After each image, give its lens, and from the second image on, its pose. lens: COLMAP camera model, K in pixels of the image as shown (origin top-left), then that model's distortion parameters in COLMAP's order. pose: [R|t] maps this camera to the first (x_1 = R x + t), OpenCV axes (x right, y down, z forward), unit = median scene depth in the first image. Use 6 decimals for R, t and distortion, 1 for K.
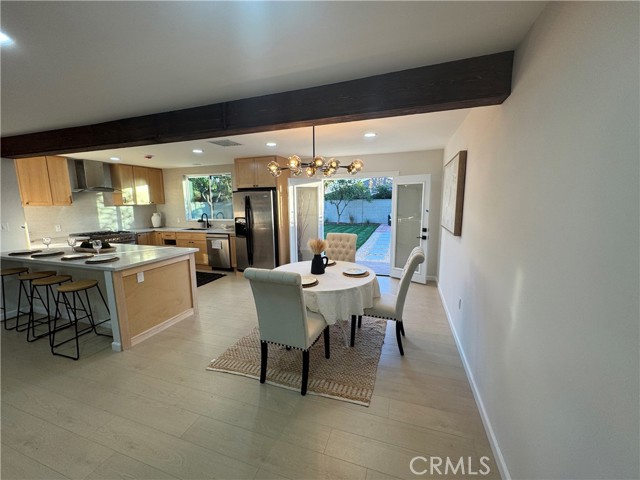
lens RADIAL K [[254.7, 0, 317.5], [0, 254.7, 241.1], [0, 0, 1]] dist [-0.001719, -0.000324]
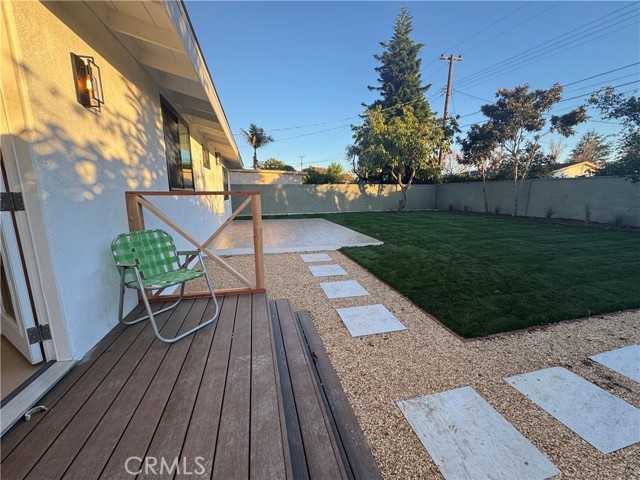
lens RADIAL K [[254.7, 0, 320.3], [0, 254.7, 239.1], [0, 0, 1]] dist [-0.001719, -0.000324]
pose [[0.559912, 0.158059, -0.813336, 0.429243], [-0.128202, 0.986341, 0.103423, -0.108950], [0.818574, 0.046364, 0.572527, 1.205878]]
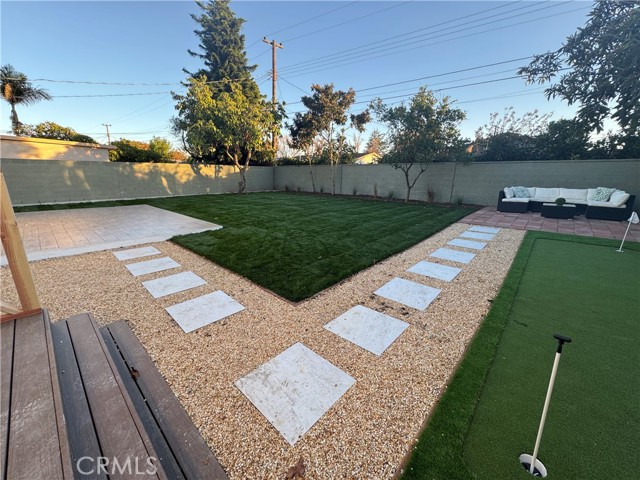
lens RADIAL K [[254.7, 0, 320.7], [0, 254.7, 239.3], [0, 0, 1]] dist [-0.001719, -0.000324]
pose [[0.926448, 0.111028, -0.359677, 0.452161], [-0.075600, 0.990923, 0.111157, -0.110177], [0.368754, -0.075790, 0.926432, 1.231970]]
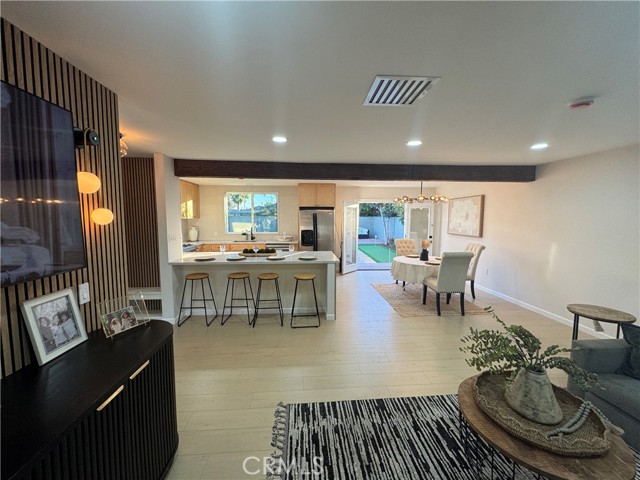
lens RADIAL K [[254.7, 0, 320.0], [0, 254.7, 239.1], [0, 0, 1]] dist [-0.001719, -0.000324]
pose [[0.917886, -0.016129, 0.396516, -0.752594], [0.046776, 0.996606, -0.067742, 0.039405], [-0.394078, 0.080727, 0.915525, -0.165869]]
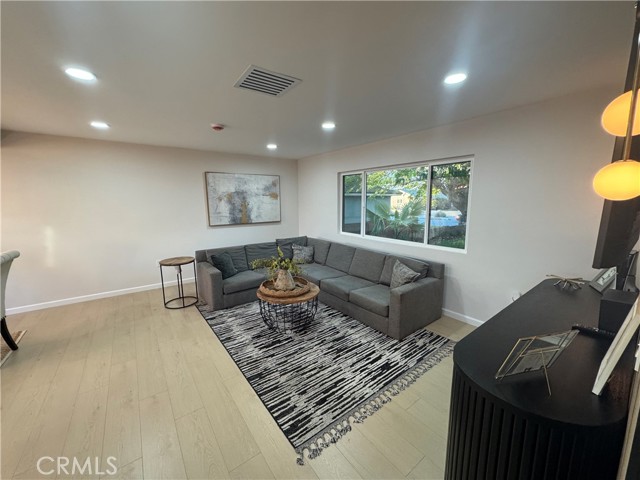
lens RADIAL K [[254.7, 0, 318.5], [0, 254.7, 242.3], [0, 0, 1]] dist [-0.001719, -0.000324]
pose [[-0.829381, -0.072541, 0.553954, -0.813590], [0.104538, 0.953872, 0.281426, -0.044586], [-0.548816, 0.291319, -0.783539, 0.417866]]
